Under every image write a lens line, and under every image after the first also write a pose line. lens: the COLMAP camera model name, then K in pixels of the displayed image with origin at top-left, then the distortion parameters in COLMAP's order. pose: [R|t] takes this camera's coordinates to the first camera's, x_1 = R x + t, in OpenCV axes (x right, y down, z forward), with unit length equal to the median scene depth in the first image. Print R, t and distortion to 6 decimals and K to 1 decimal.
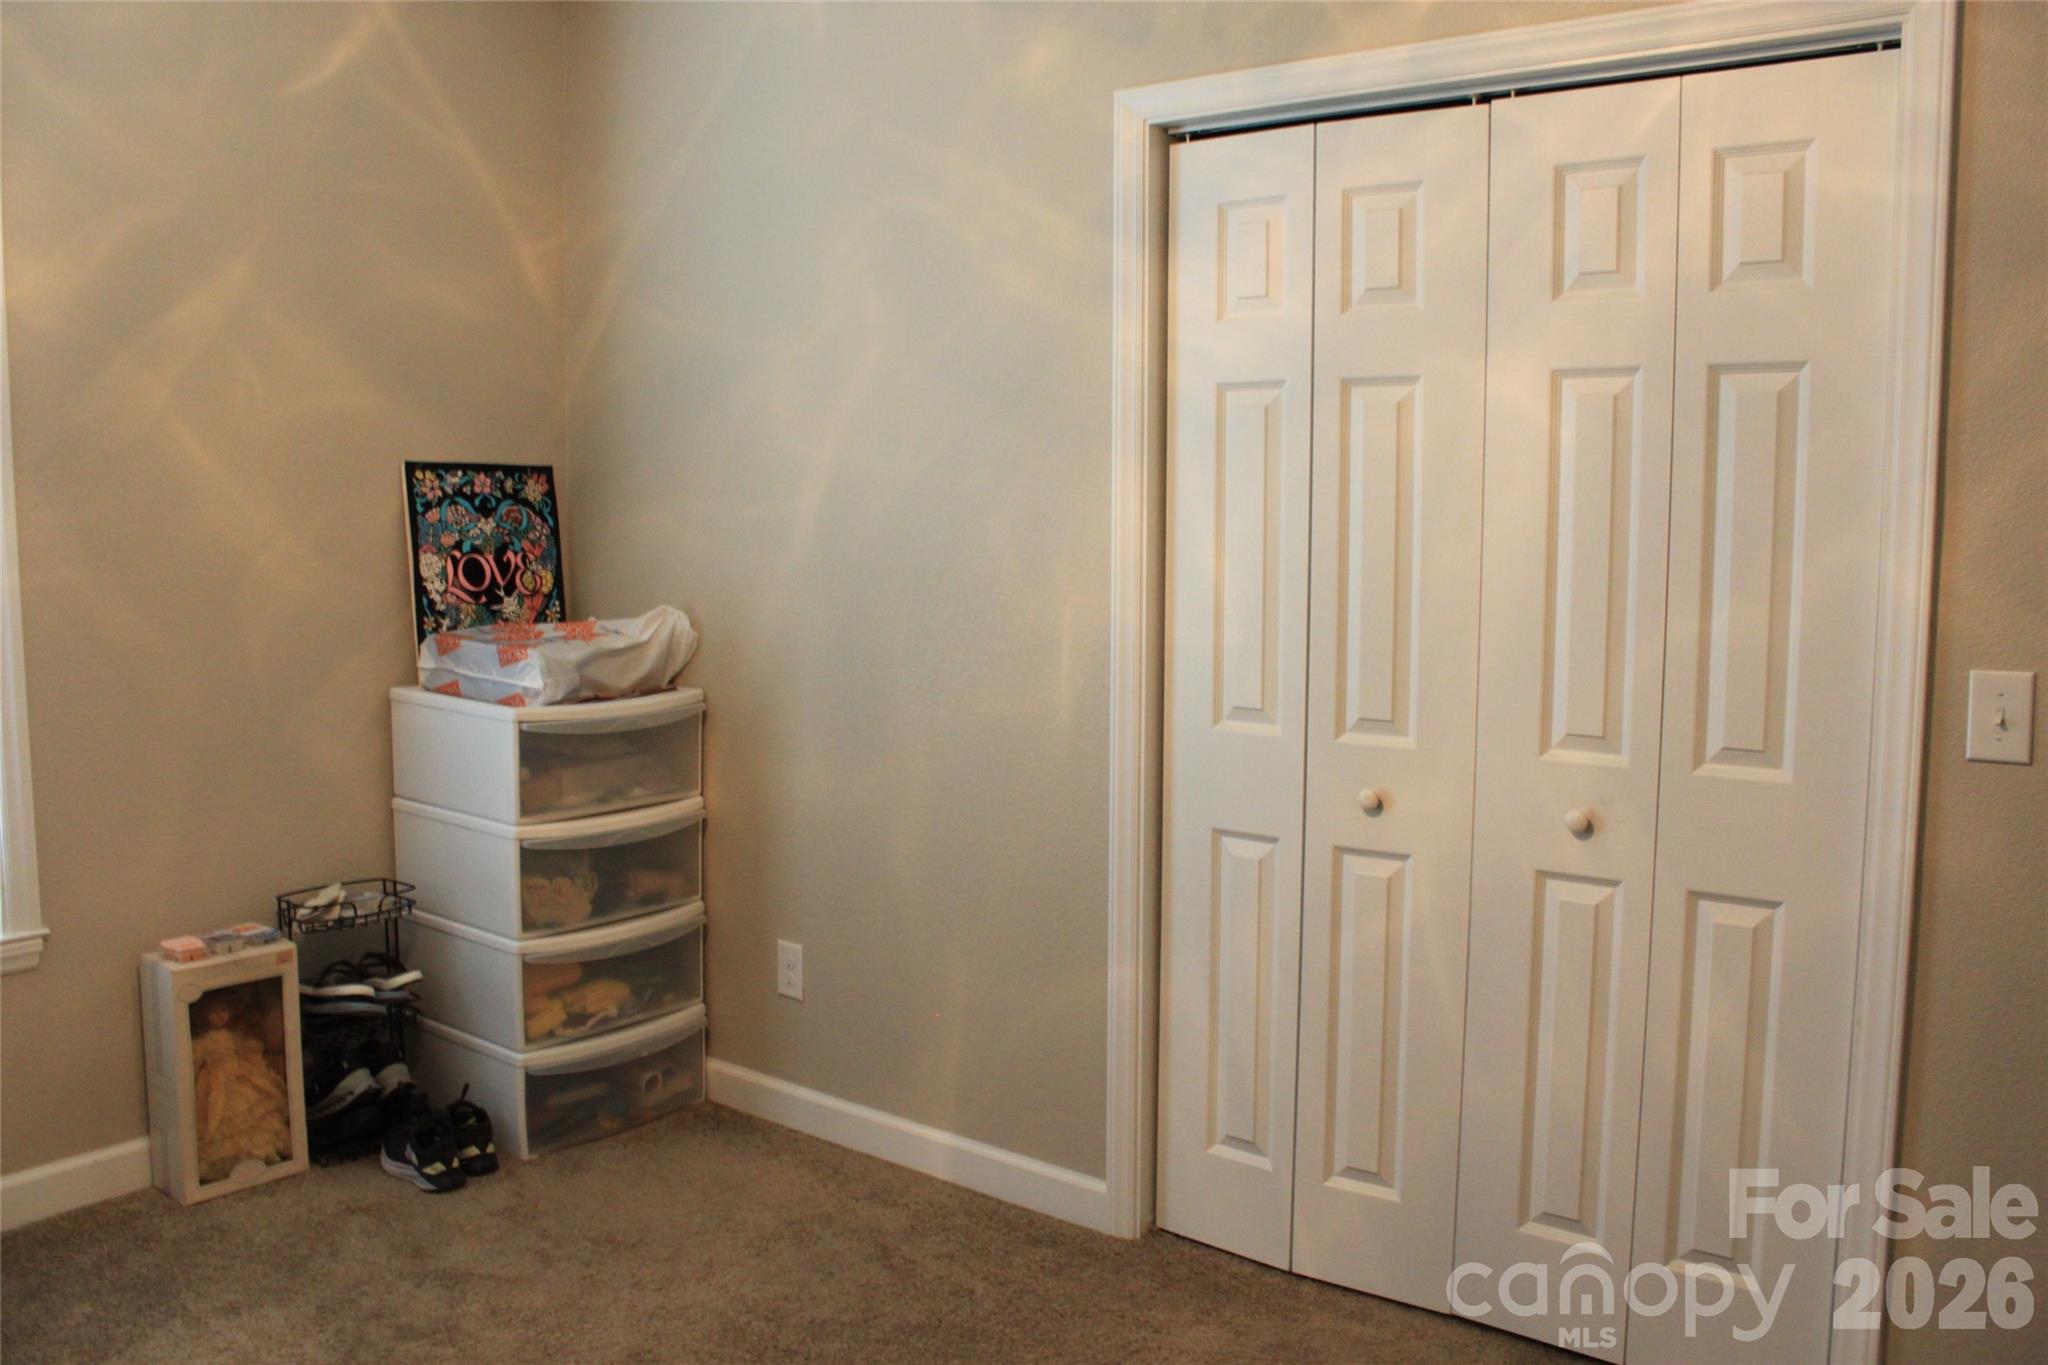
lens RADIAL K [[1694.2, 0, 1023.3], [0, 1694.2, 677.5], [0, 0, 1]] dist [-0.167477, 0.147891]
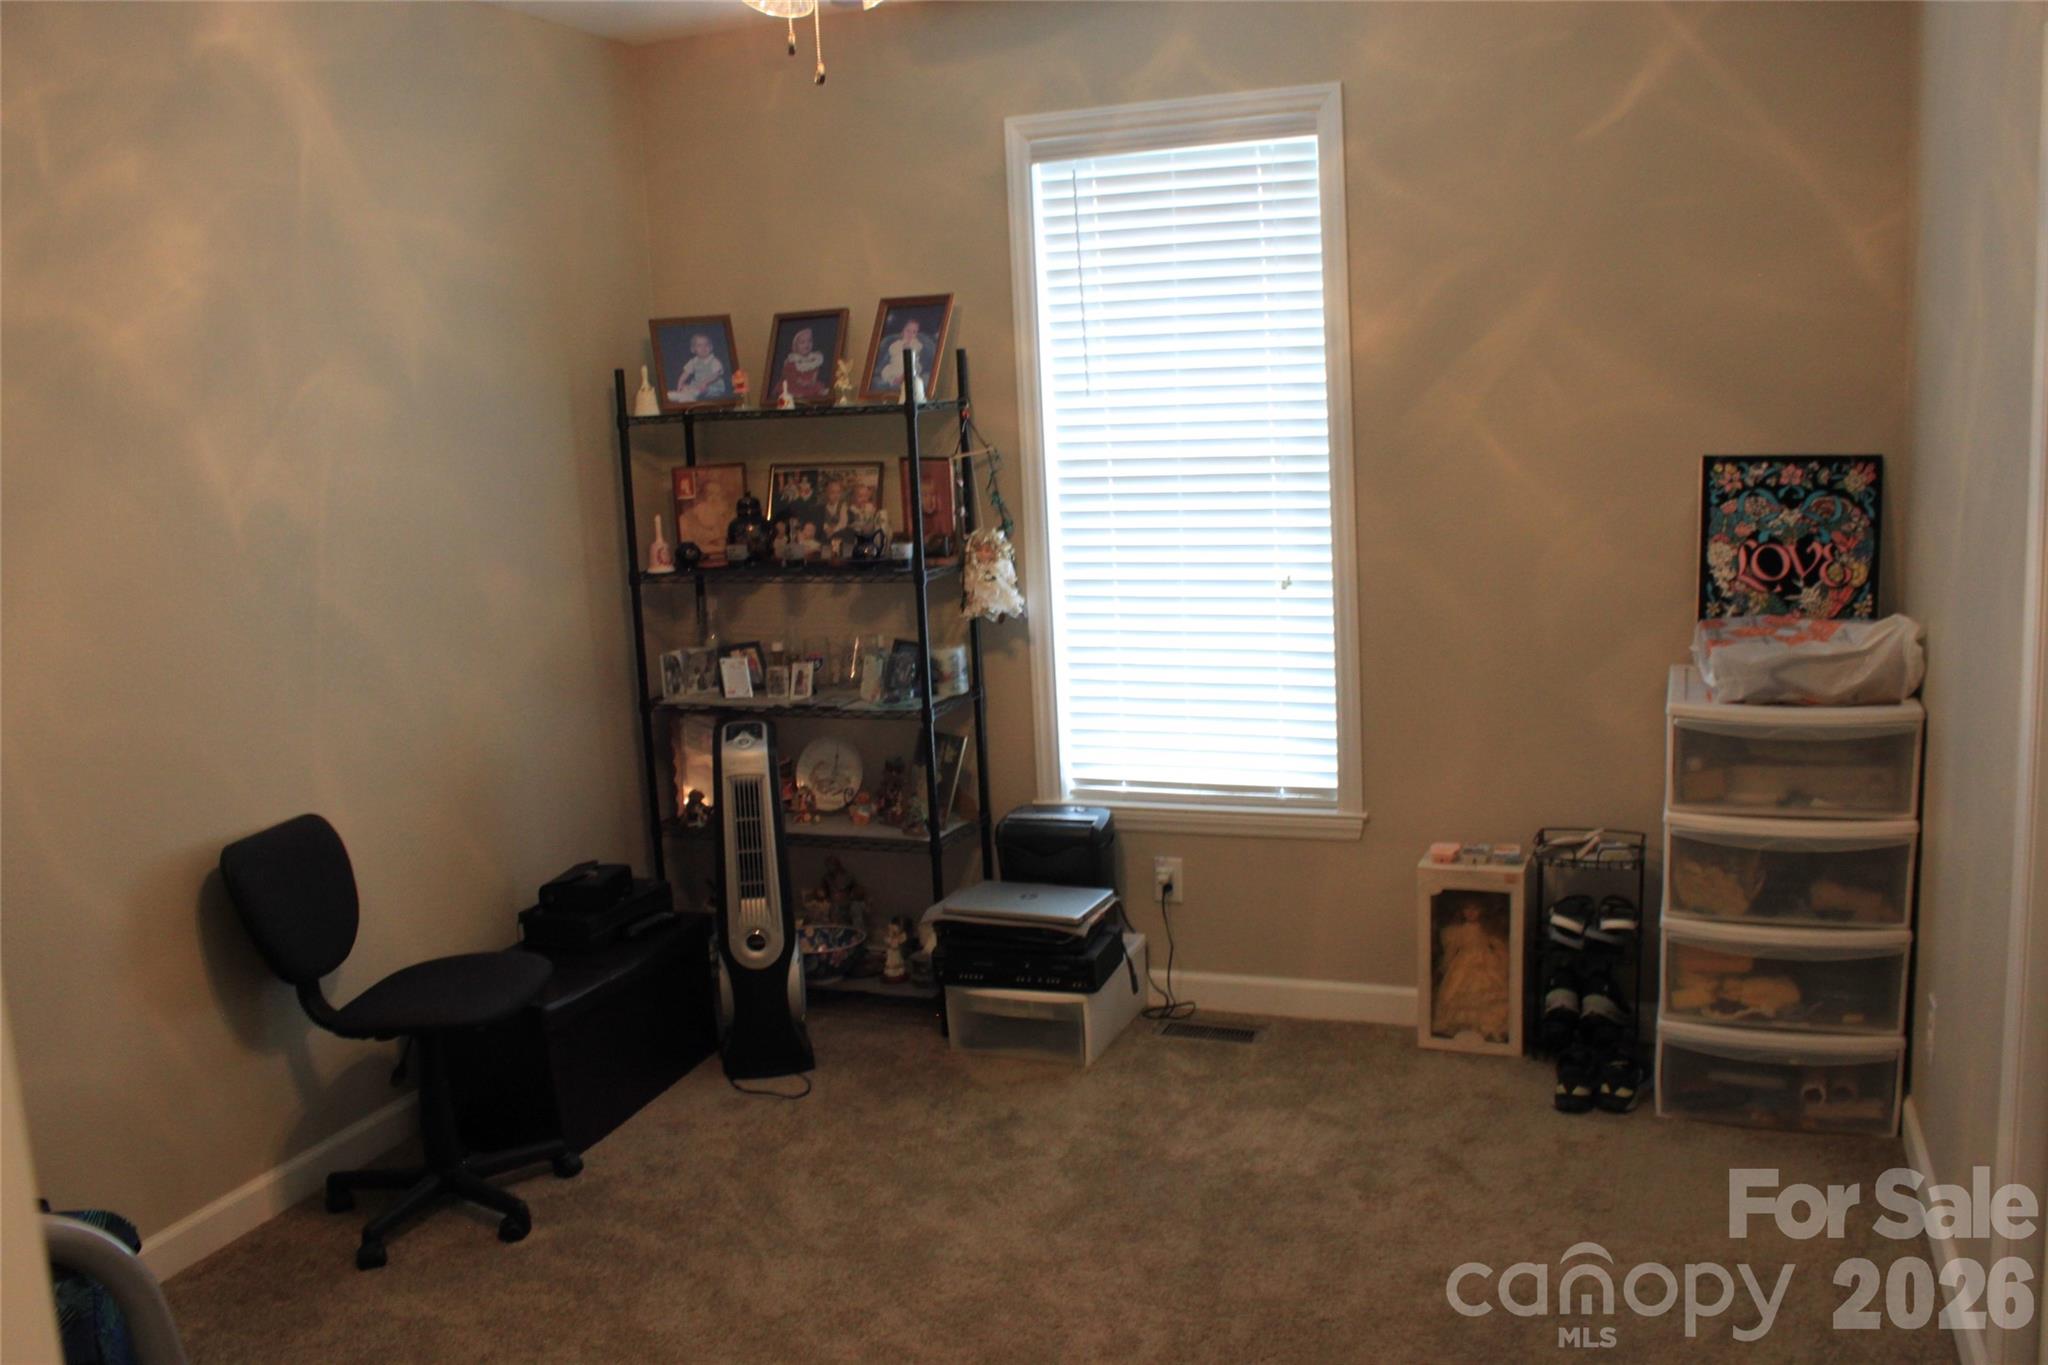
lens RADIAL K [[1694.2, 0, 1021.6], [0, 1694.2, 681.6], [0, 0, 1]] dist [-0.167477, 0.147891]
pose [[0.294276, 0.137053, -0.945843, 0.513881], [-0.051206, 0.990504, 0.127593, -0.097485], [0.954348, 0.010886, 0.298499, 0.258166]]
